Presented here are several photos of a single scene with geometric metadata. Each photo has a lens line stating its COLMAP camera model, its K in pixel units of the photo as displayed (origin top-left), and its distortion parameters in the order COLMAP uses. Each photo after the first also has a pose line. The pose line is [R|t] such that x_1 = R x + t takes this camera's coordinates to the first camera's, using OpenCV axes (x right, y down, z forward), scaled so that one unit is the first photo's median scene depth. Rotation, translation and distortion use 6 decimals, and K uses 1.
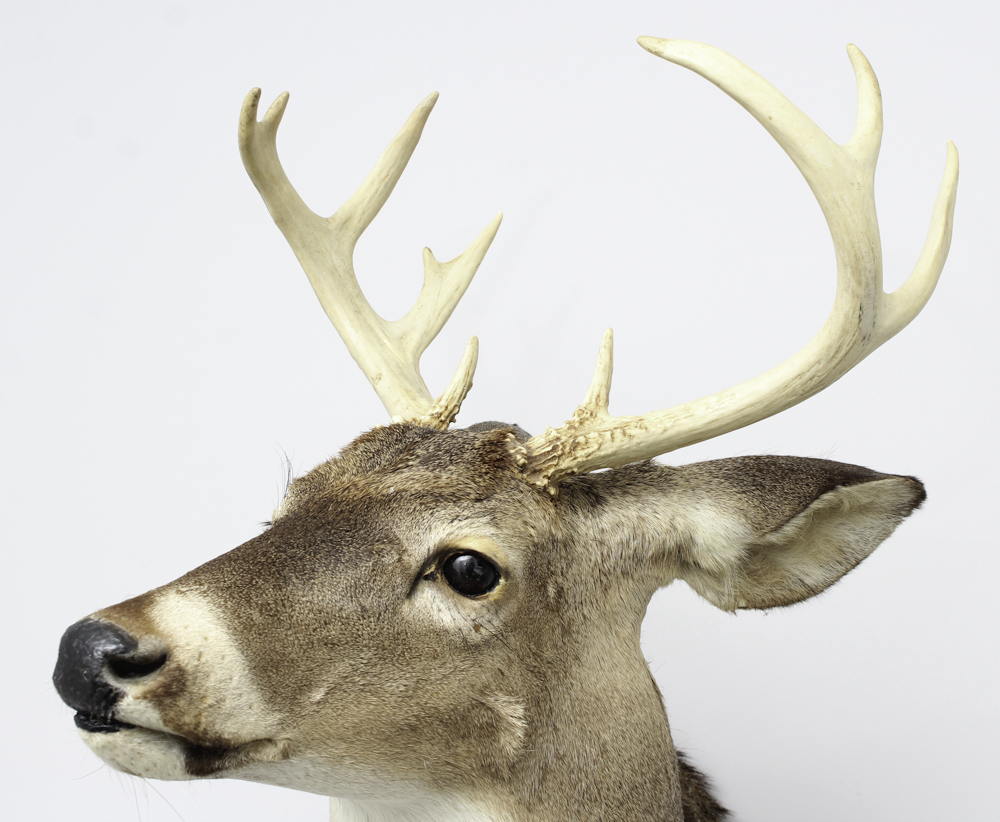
lens RADIAL K [[1936.3, 0, 500.0], [0, 1936.3, 411.0], [0, 0, 1]] dist [-0.007578, -0.000104]
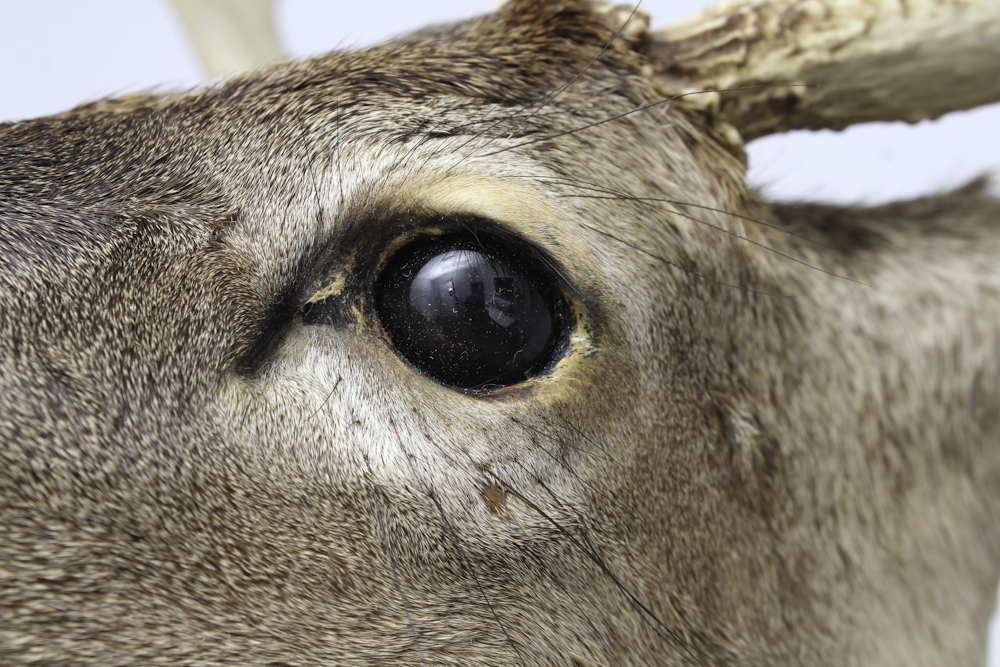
lens RADIAL K [[1965.1, 0, 500.0], [0, 1965.1, 333.5], [0, 0, 1]] dist [0.007710, 0.141612]
pose [[0.998417, -0.026221, -0.049750, 0.003954], [0.014462, 0.974612, -0.223434, 0.159380], [0.054346, 0.222361, 0.973448, 0.747495]]
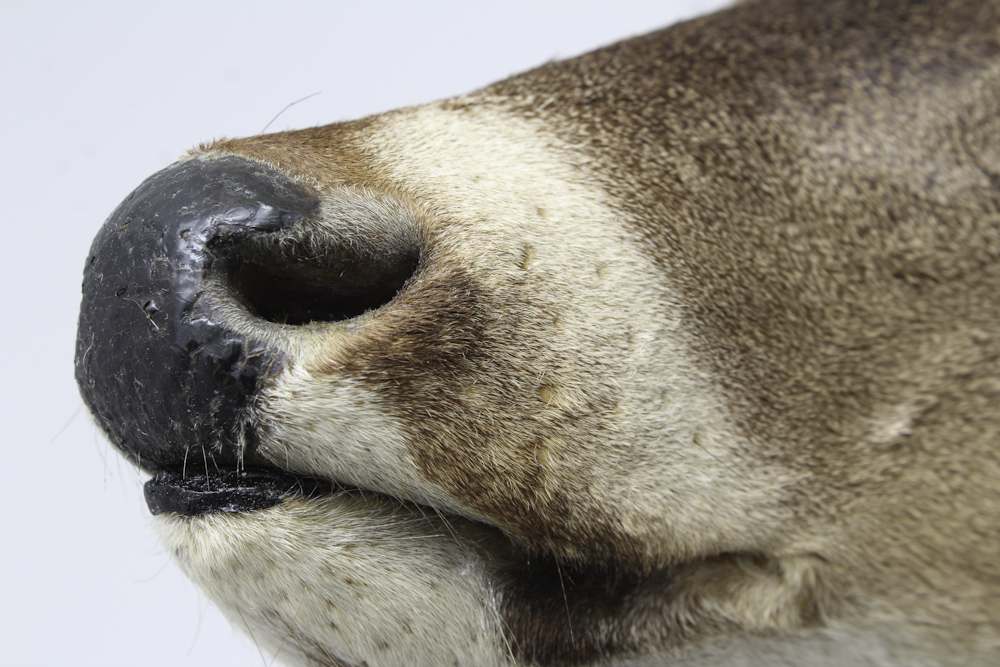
lens RADIAL K [[2182.5, 0, 500.0], [0, 2182.5, 333.5], [0, 0, 1]] dist [0.023214, 0.101119]
pose [[0.984028, -0.085833, -0.155951, -0.099676], [0.069887, 0.992012, -0.105011, 0.164604], [0.163719, 0.092435, 0.982167, 0.620885]]
